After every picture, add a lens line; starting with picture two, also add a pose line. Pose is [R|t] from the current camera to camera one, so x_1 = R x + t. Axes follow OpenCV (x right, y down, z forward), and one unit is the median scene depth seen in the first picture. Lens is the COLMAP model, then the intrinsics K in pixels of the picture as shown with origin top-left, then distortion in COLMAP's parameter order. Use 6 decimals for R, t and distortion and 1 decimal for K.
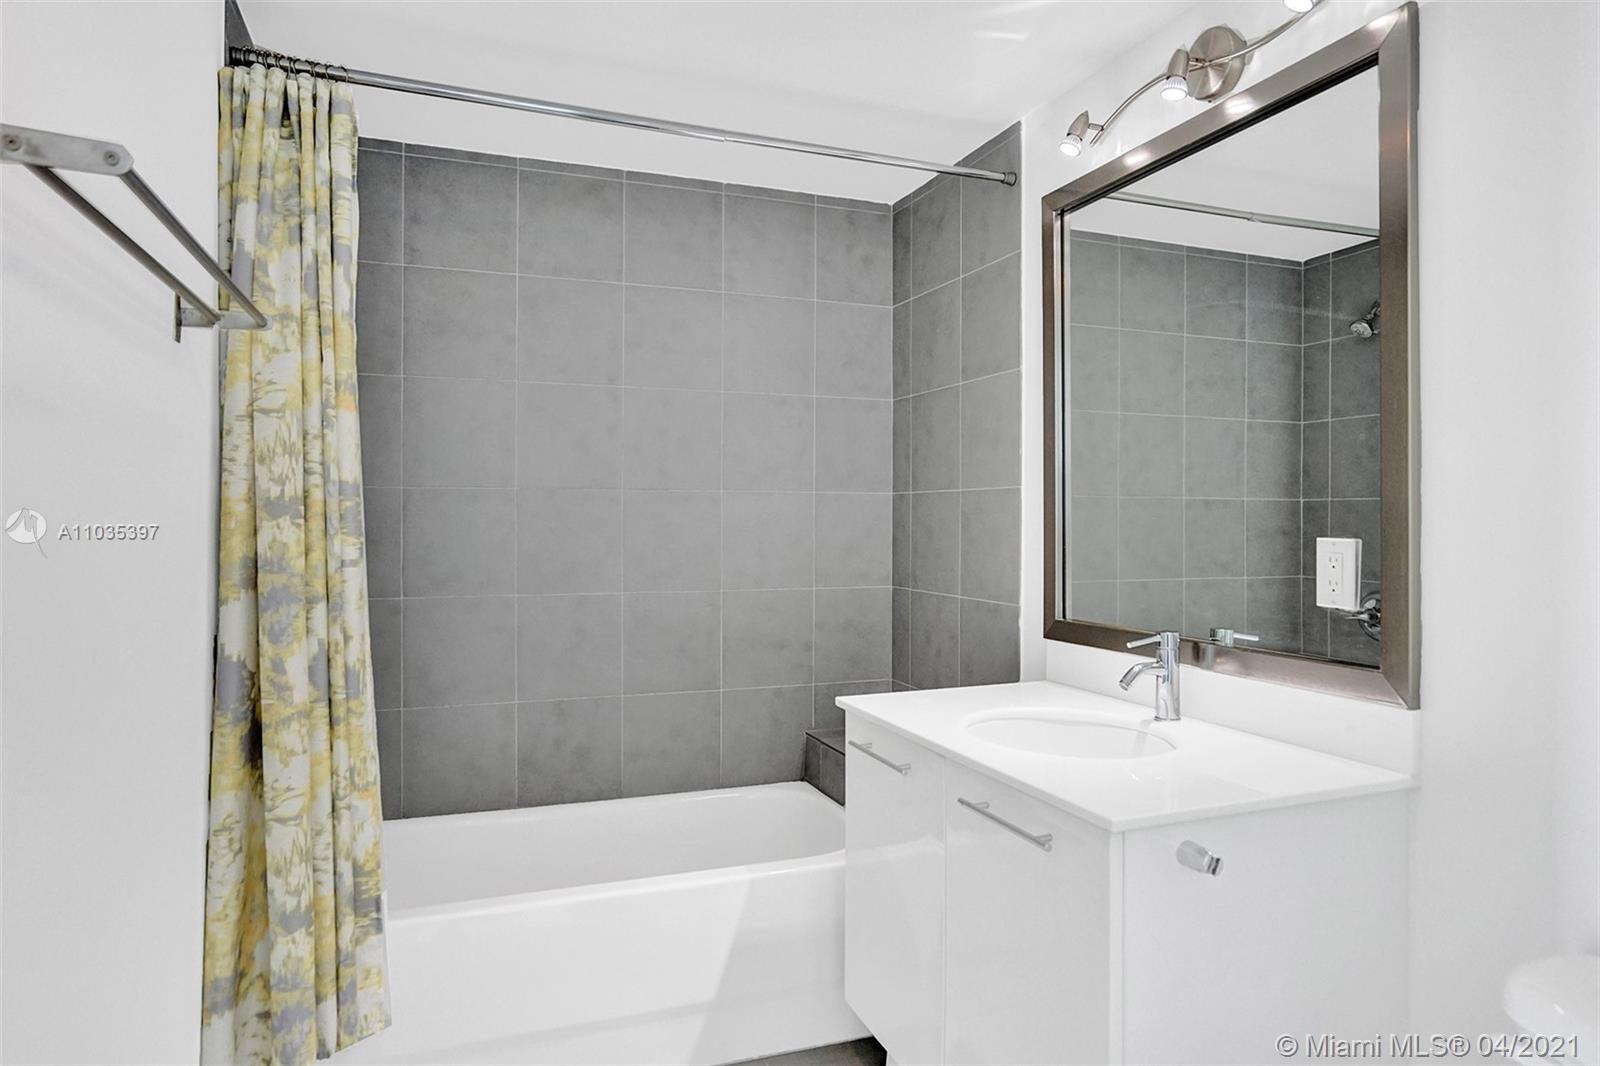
lens RADIAL K [[979.4, 0, 797.8], [0, 979.4, 522.5], [0, 0, 1]] dist [-0.041300, 0.042463]
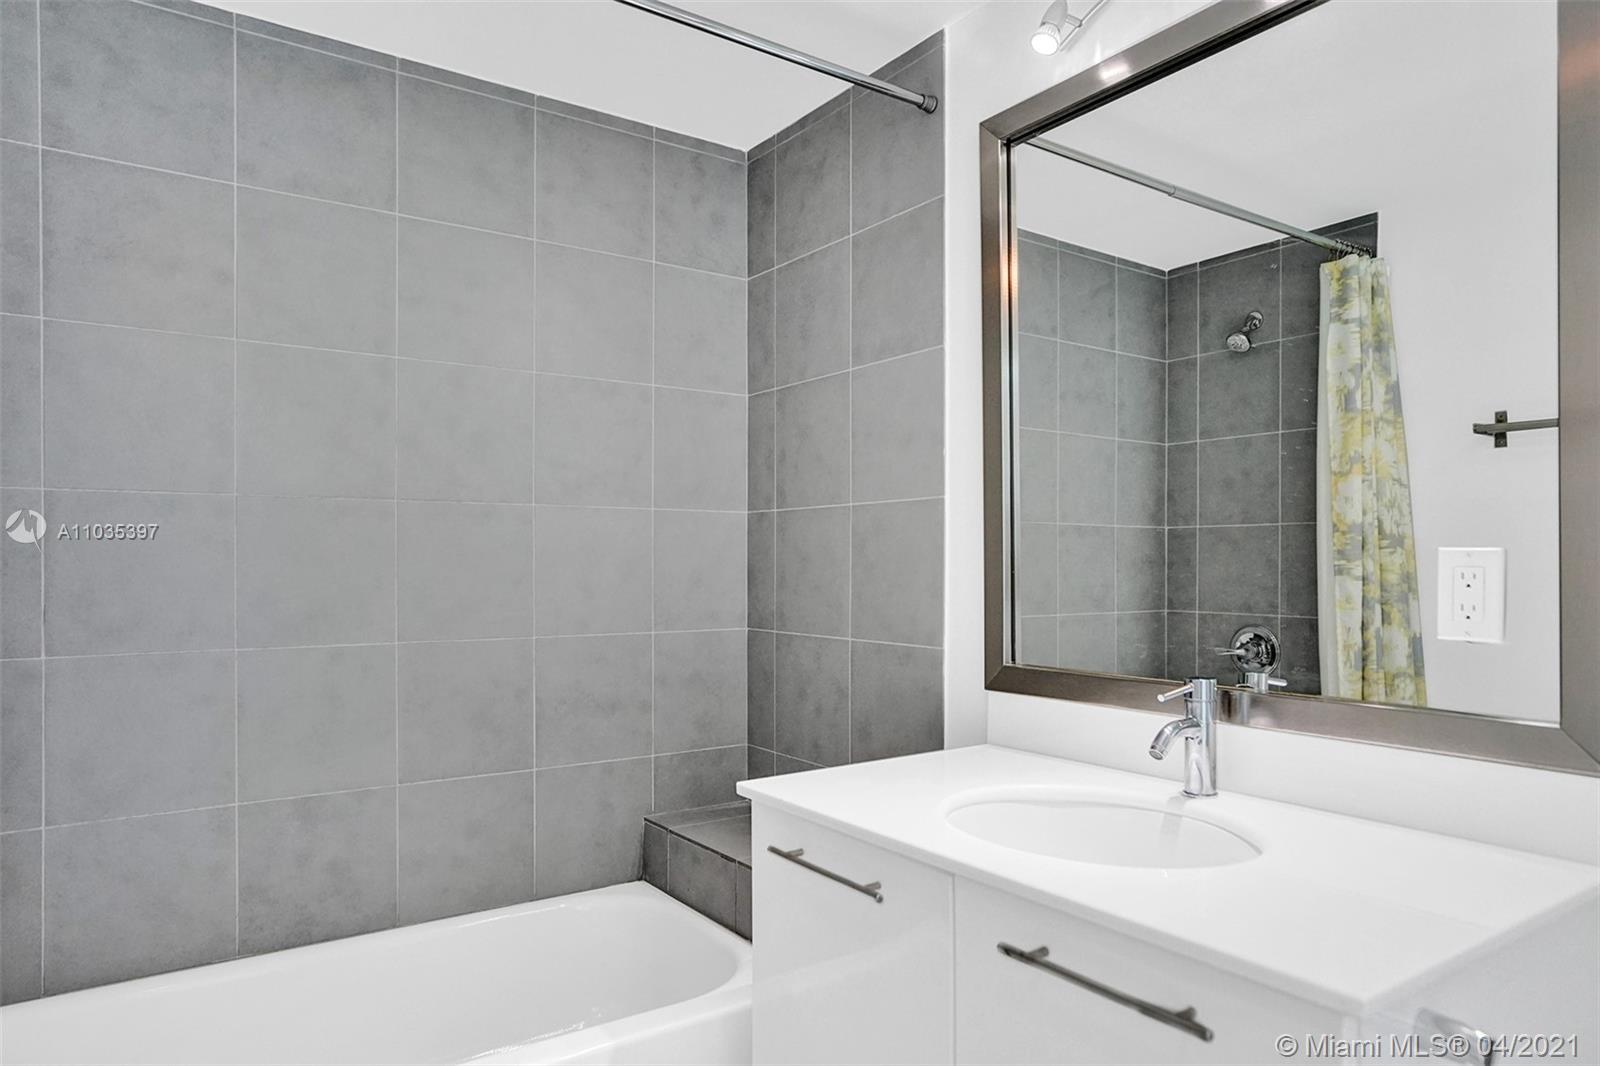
lens RADIAL K [[1006.7, 0, 795.3], [0, 1006.7, 571.4], [0, 0, 1]] dist [-0.043726, 0.034063]
pose [[0.971045, -0.003732, 0.238869, -0.071979], [0.002622, 0.999984, 0.004962, 0.017203], [-0.238883, -0.004192, 0.971039, 0.220780]]
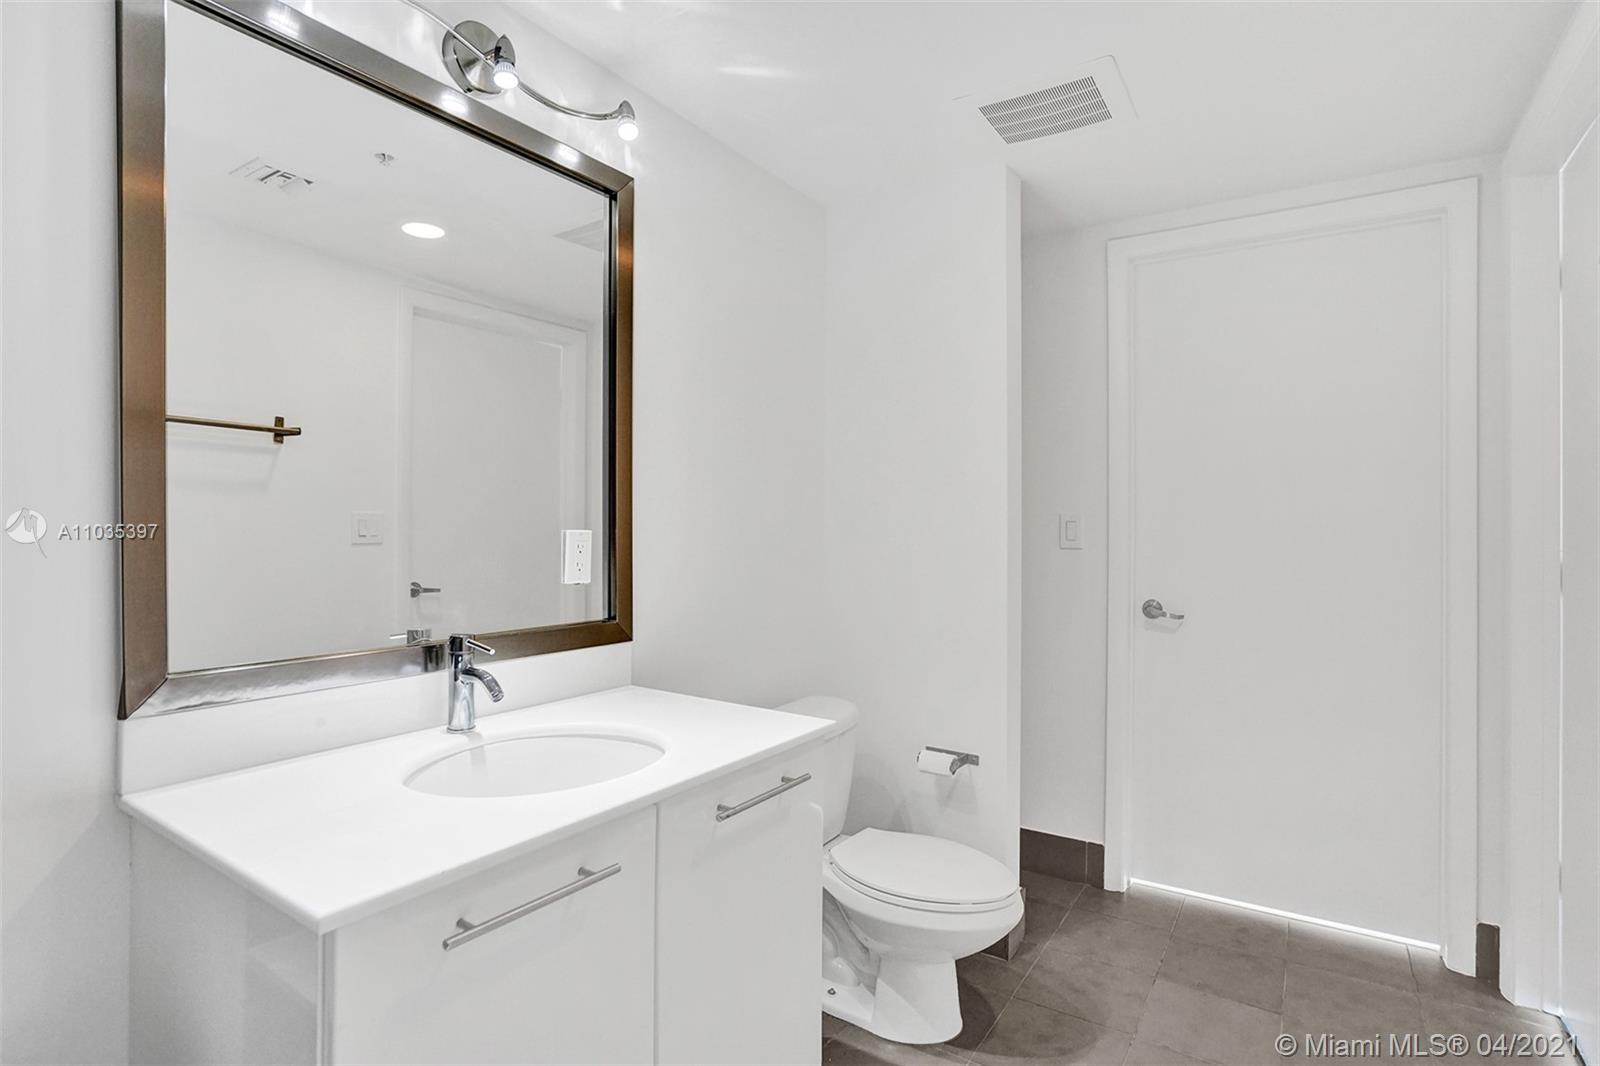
lens RADIAL K [[824.8, 0, 791.1], [0, 824.8, 535.5], [0, 0, 1]] dist [-0.046622, 0.021739]
pose [[-0.580411, -0.010014, 0.814262, -0.287215], [-0.001080, 0.999933, 0.011528, 0.006111], [-0.814323, 0.005812, -0.580383, 0.801586]]
